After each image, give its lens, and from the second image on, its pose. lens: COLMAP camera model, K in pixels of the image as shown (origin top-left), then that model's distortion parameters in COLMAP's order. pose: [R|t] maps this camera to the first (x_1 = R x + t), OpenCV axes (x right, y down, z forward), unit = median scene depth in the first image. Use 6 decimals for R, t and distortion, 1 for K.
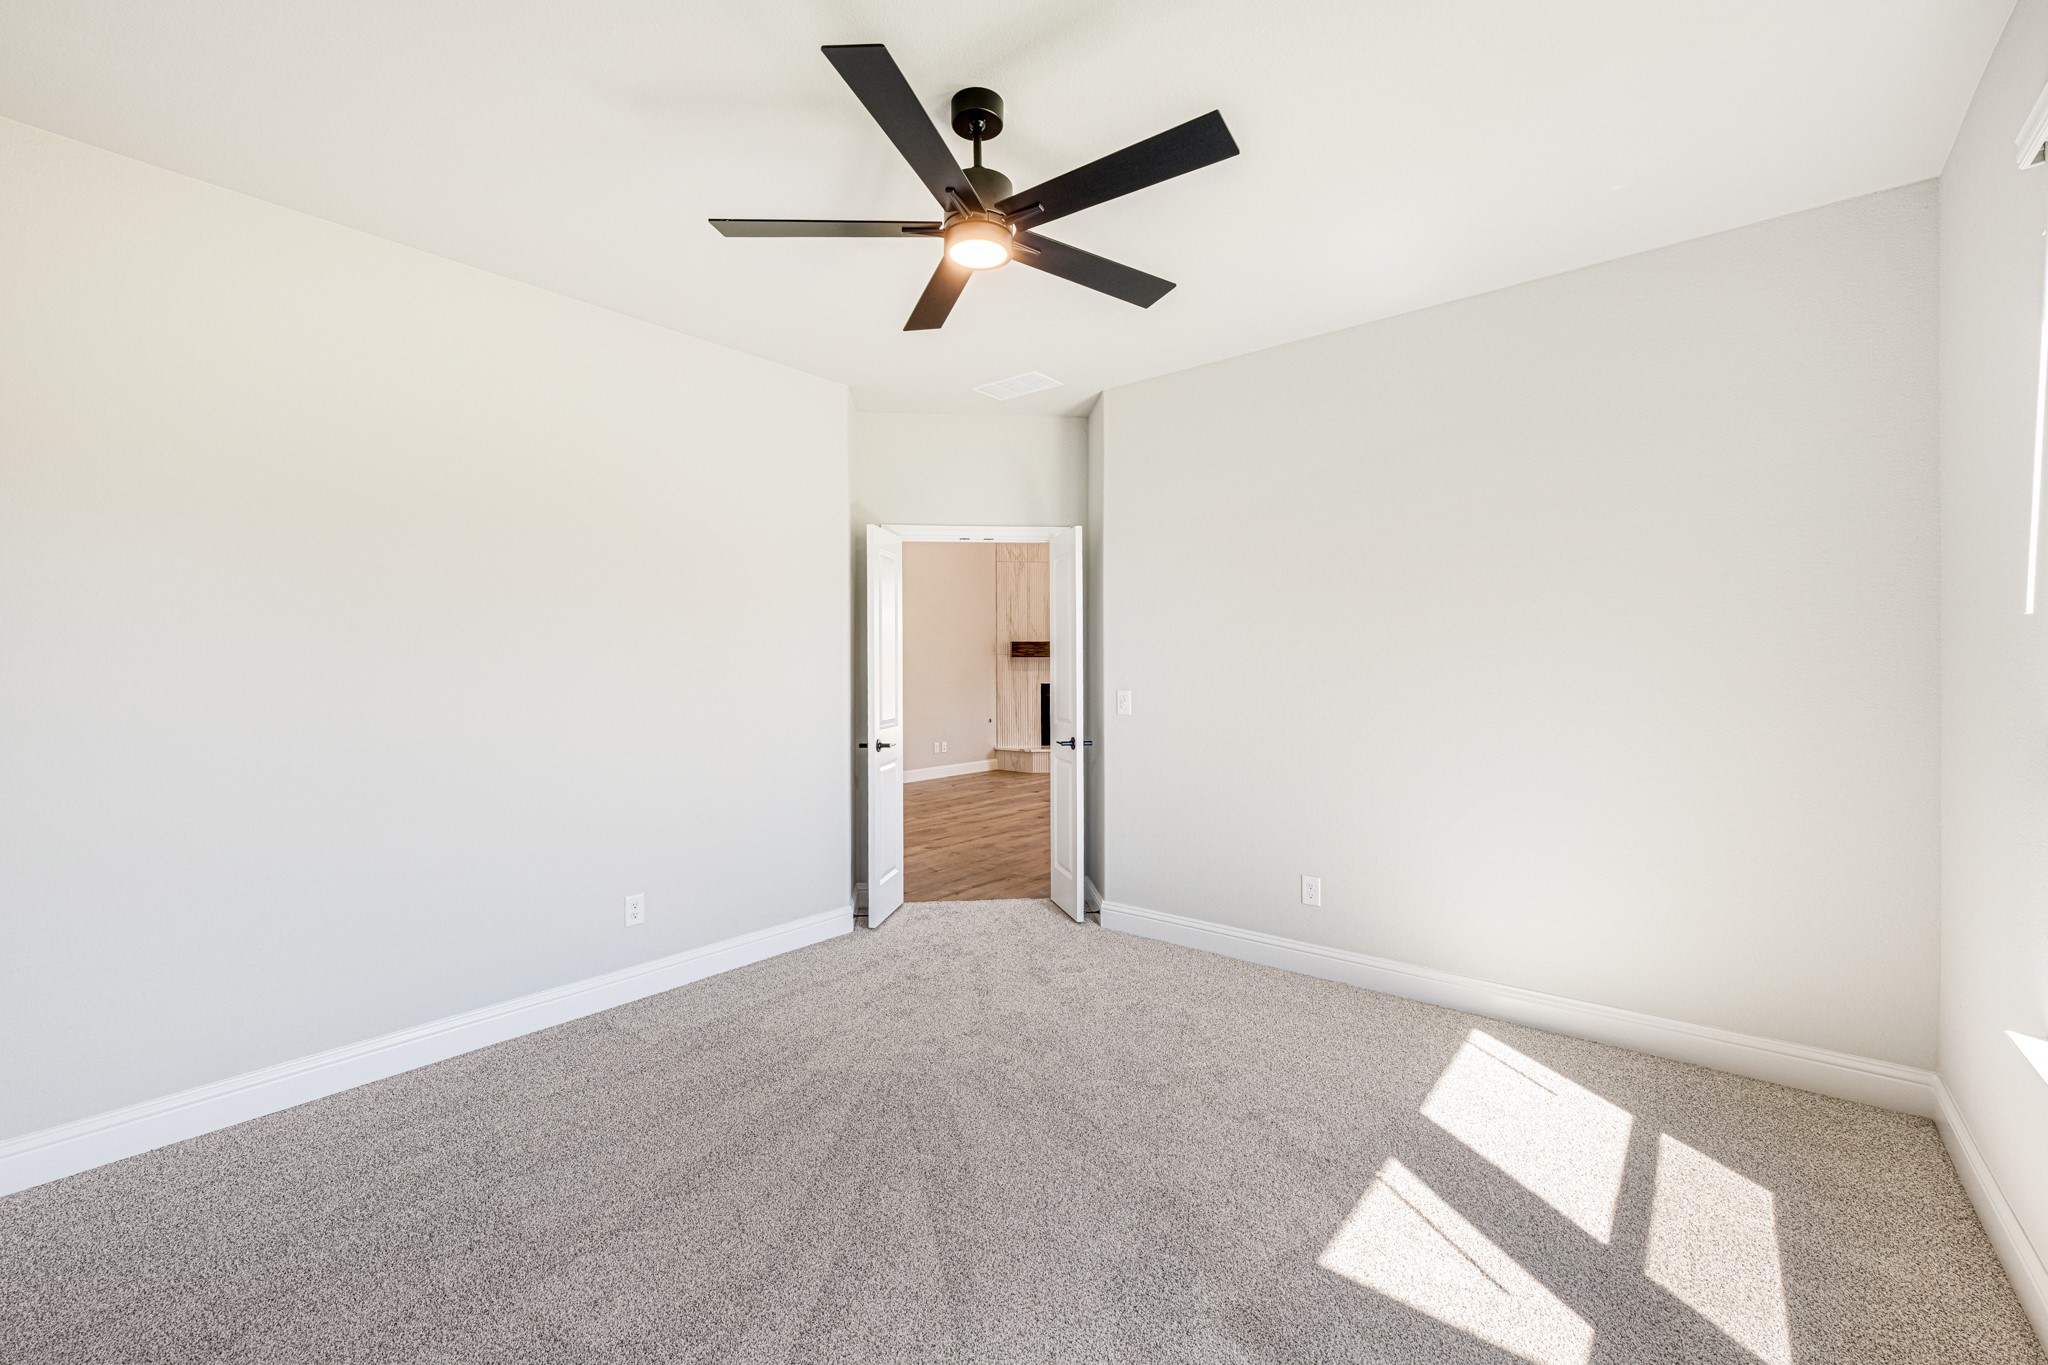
lens RADIAL K [[879.7, 0, 1022.5], [0, 879.7, 677.8], [0, 0, 1]] dist [-0.003533, 0.001157]
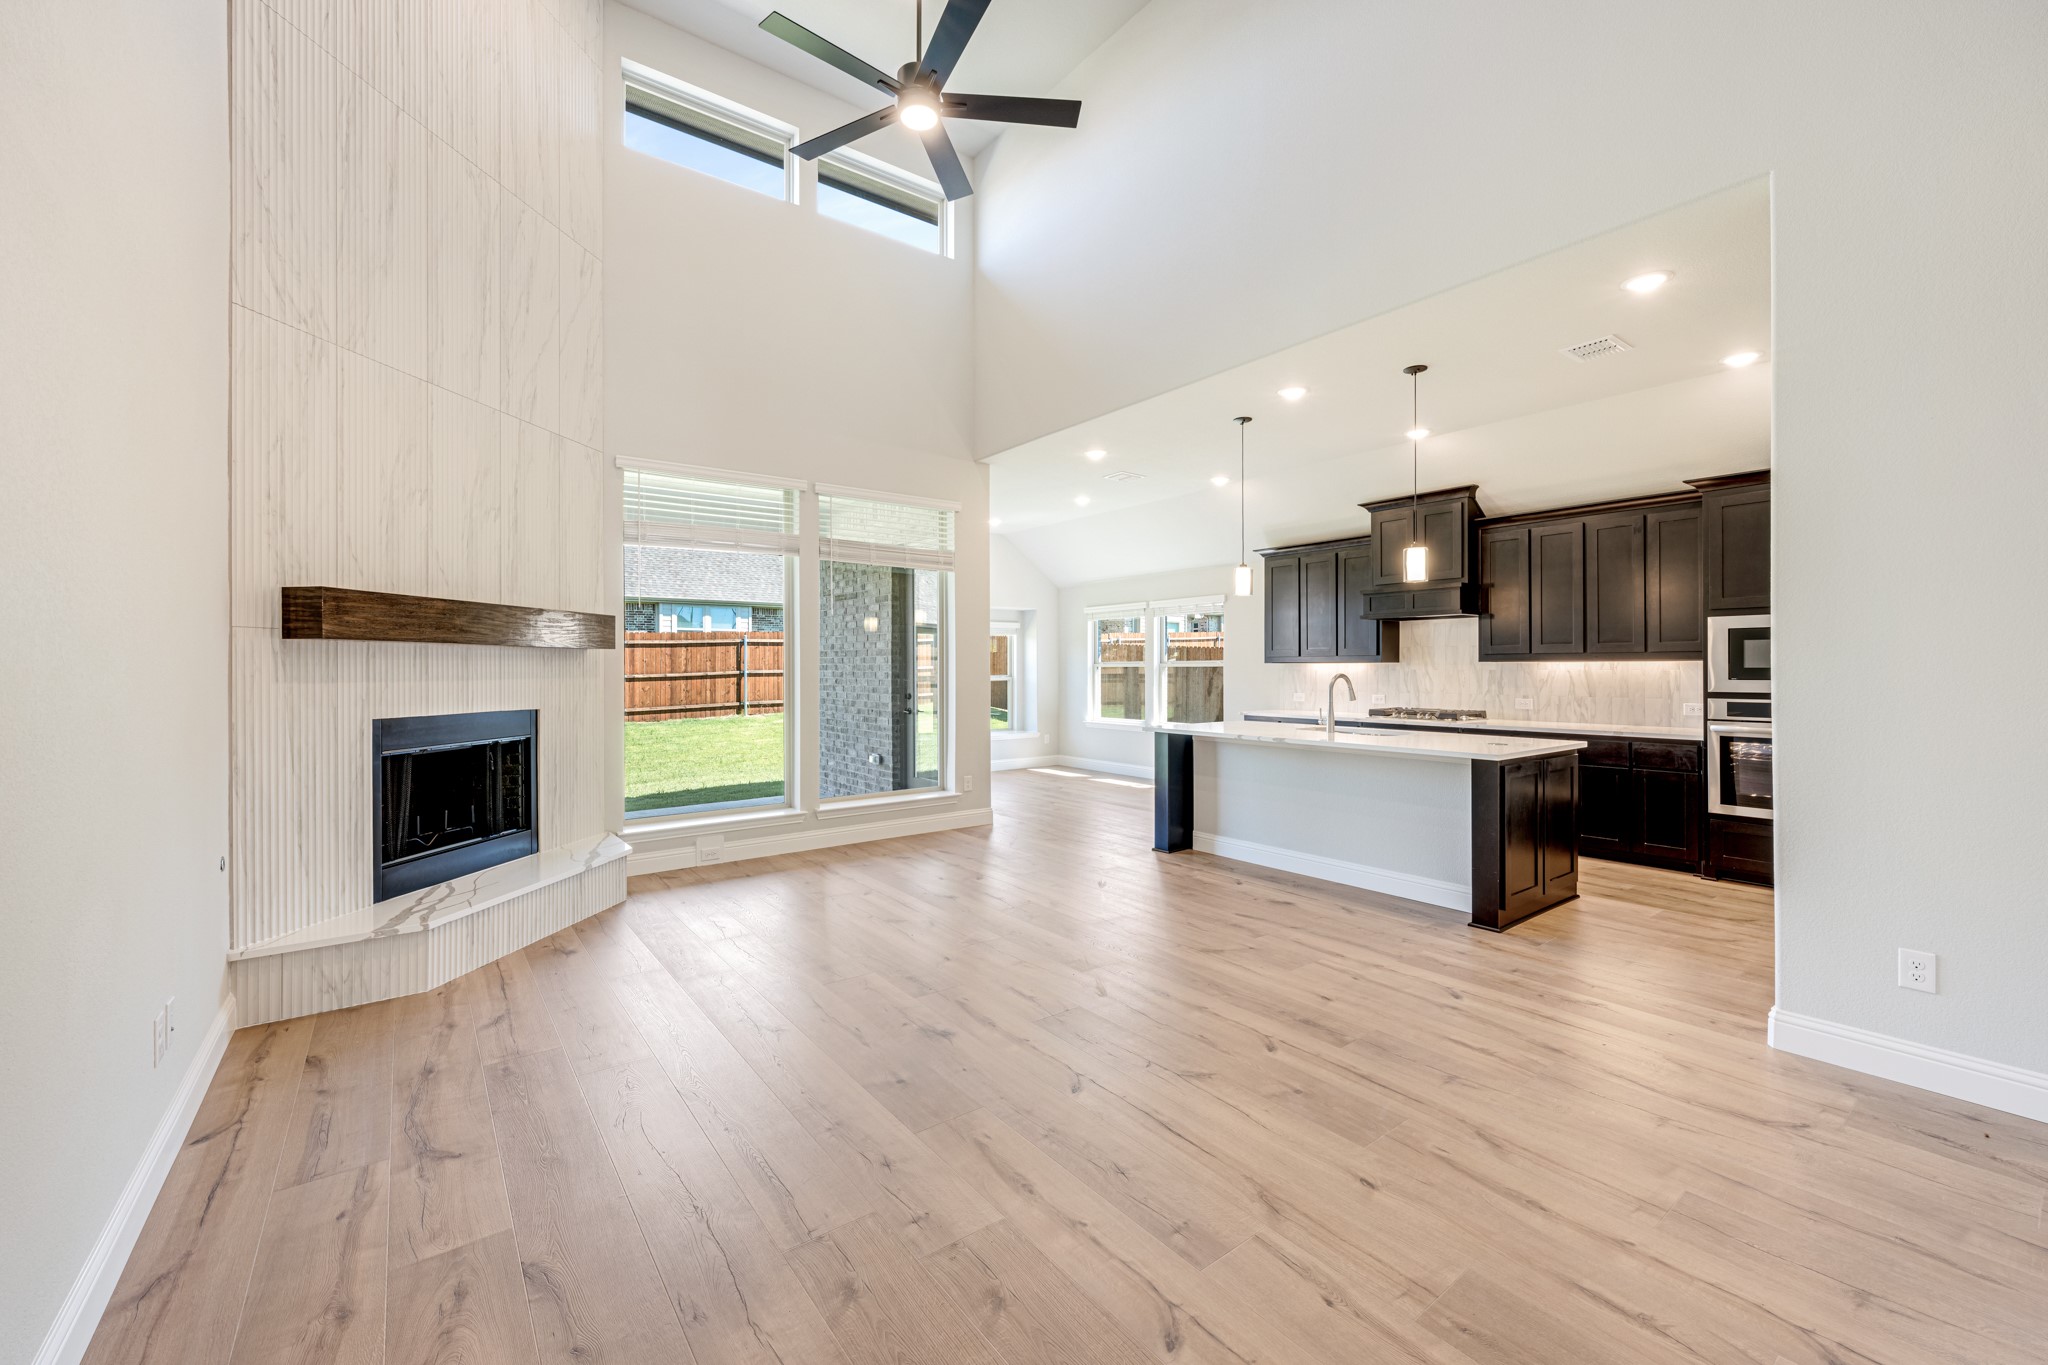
lens RADIAL K [[845.1, 0, 1034.4], [0, 845.1, 664.1], [0, 0, 1]] dist [-0.002192, 0.000062]
pose [[0.246030, 0.006180, 0.969243, -0.233785], [0.011021, 0.999897, -0.009173, -0.008894], [-0.969200, 0.012939, 0.245936, 0.686166]]
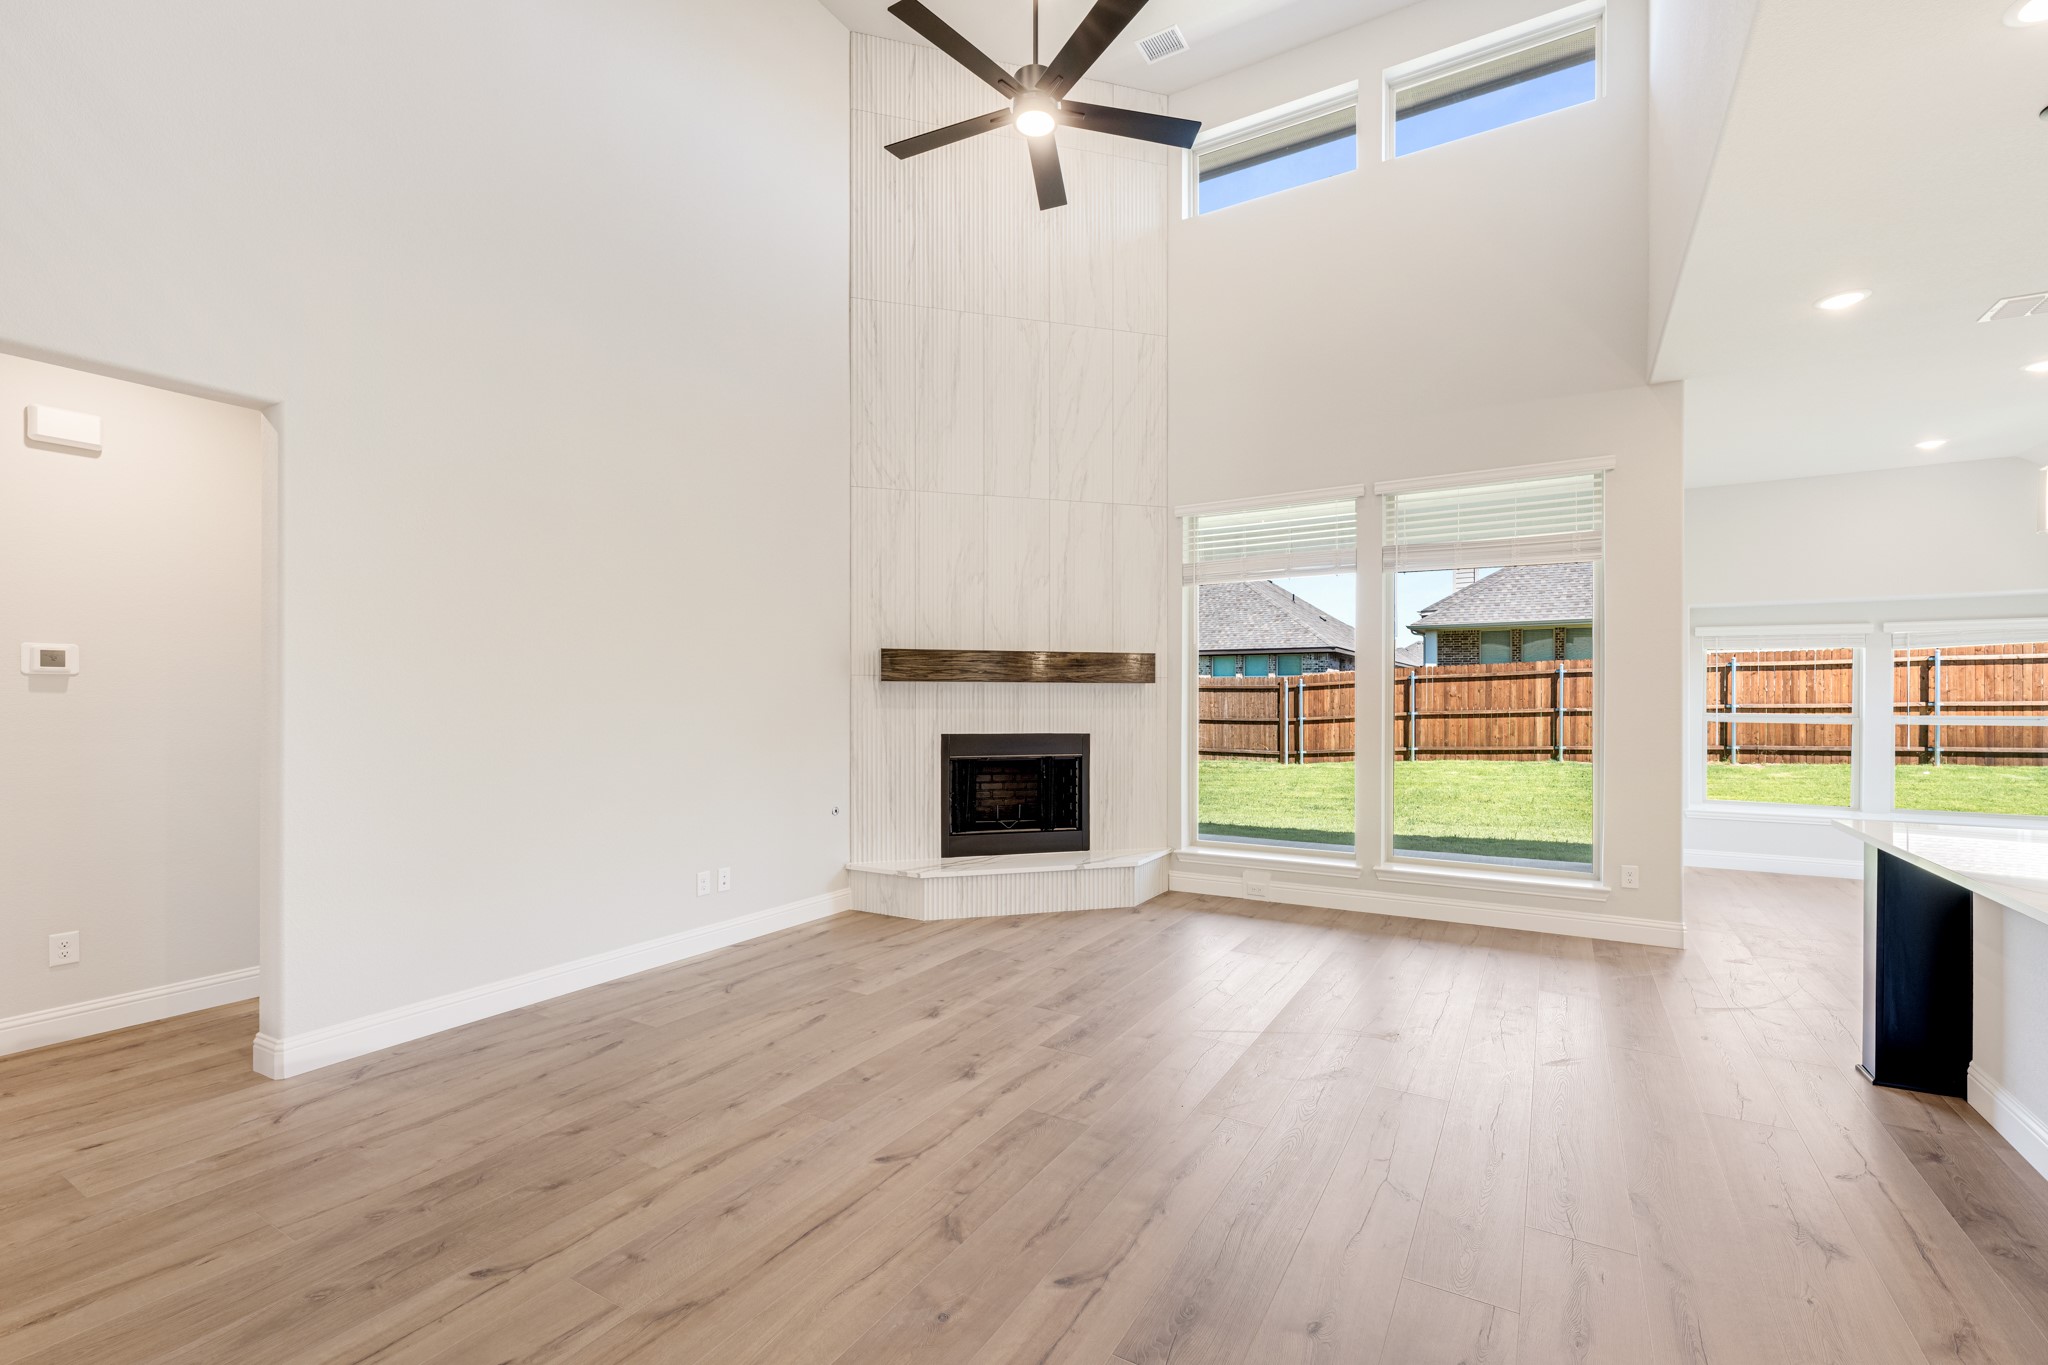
lens RADIAL K [[879.7, 0, 1028.9], [0, 879.7, 701.2], [0, 0, 1]] dist [-0.003533, 0.001157]
pose [[0.992138, 0.004469, 0.125066, 0.007743], [-0.003530, 0.999964, -0.007724, -0.008549], [-0.125096, 0.007222, 0.992118, 0.503802]]
